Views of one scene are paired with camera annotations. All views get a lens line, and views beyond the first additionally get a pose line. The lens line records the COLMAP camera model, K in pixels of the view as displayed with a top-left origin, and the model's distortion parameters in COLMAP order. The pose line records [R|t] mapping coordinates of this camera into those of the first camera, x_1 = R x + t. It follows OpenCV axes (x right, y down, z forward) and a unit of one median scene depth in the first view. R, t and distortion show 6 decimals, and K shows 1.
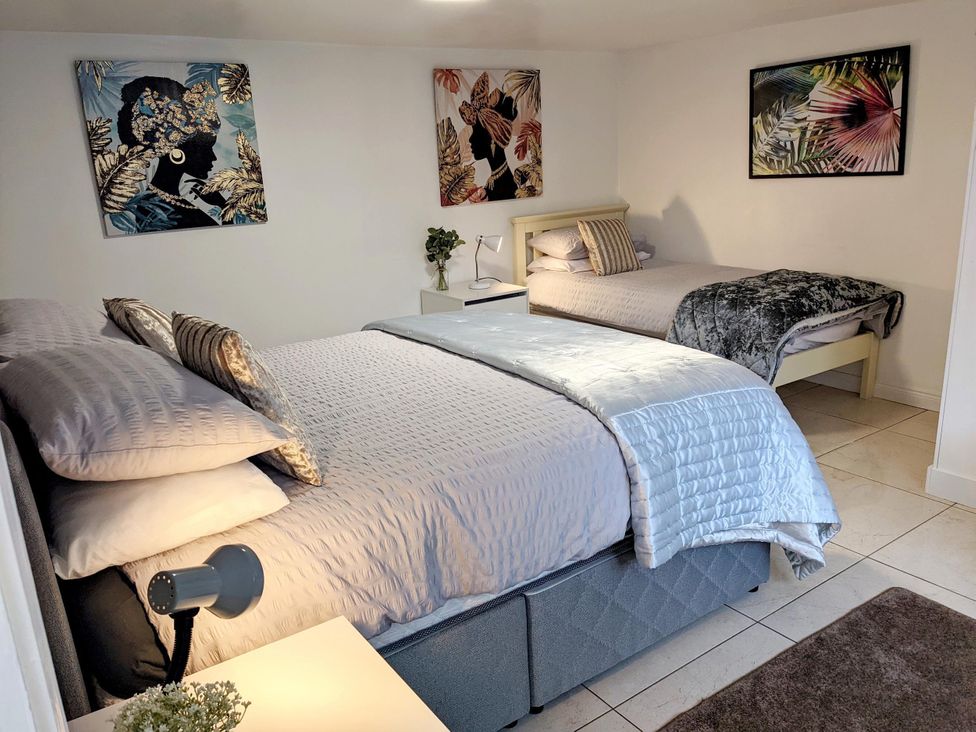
lens RADIAL K [[760.3, 0, 488.0], [0, 760.3, 366.0], [0, 0, 1]] dist [0.070153, -0.096983]
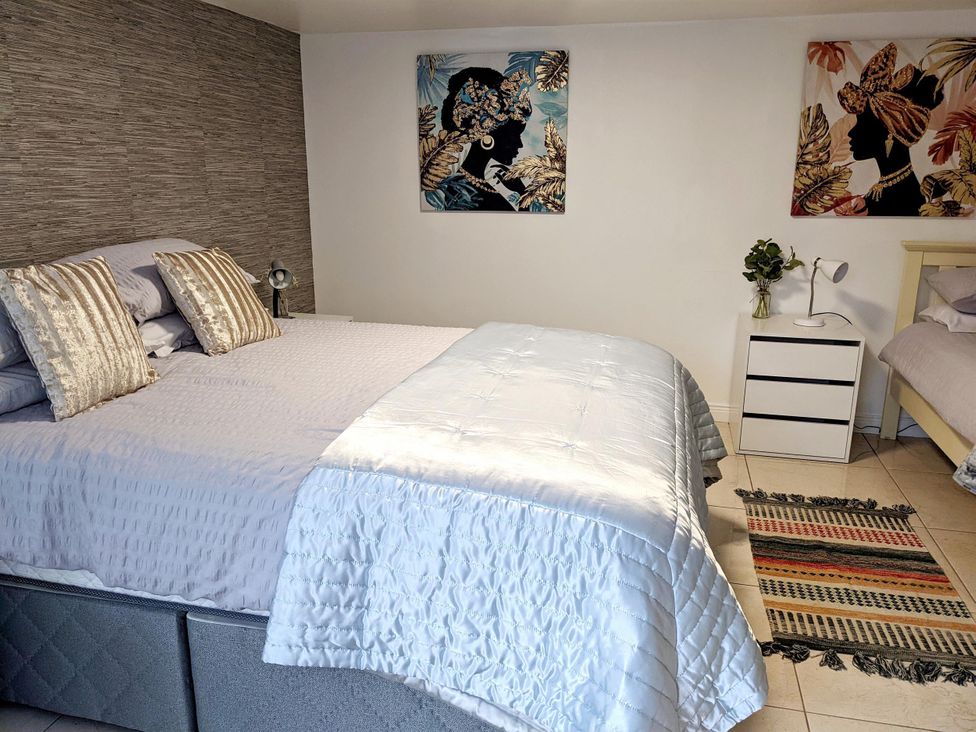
lens RADIAL K [[760.3, 0, 488.0], [0, 760.3, 366.0], [0, 0, 1]] dist [0.070153, -0.096983]
pose [[0.663321, 0.232291, -0.711369, 0.406322], [-0.238546, 0.966647, 0.093217, -0.069849], [0.709296, 0.107861, 0.696609, 0.287001]]
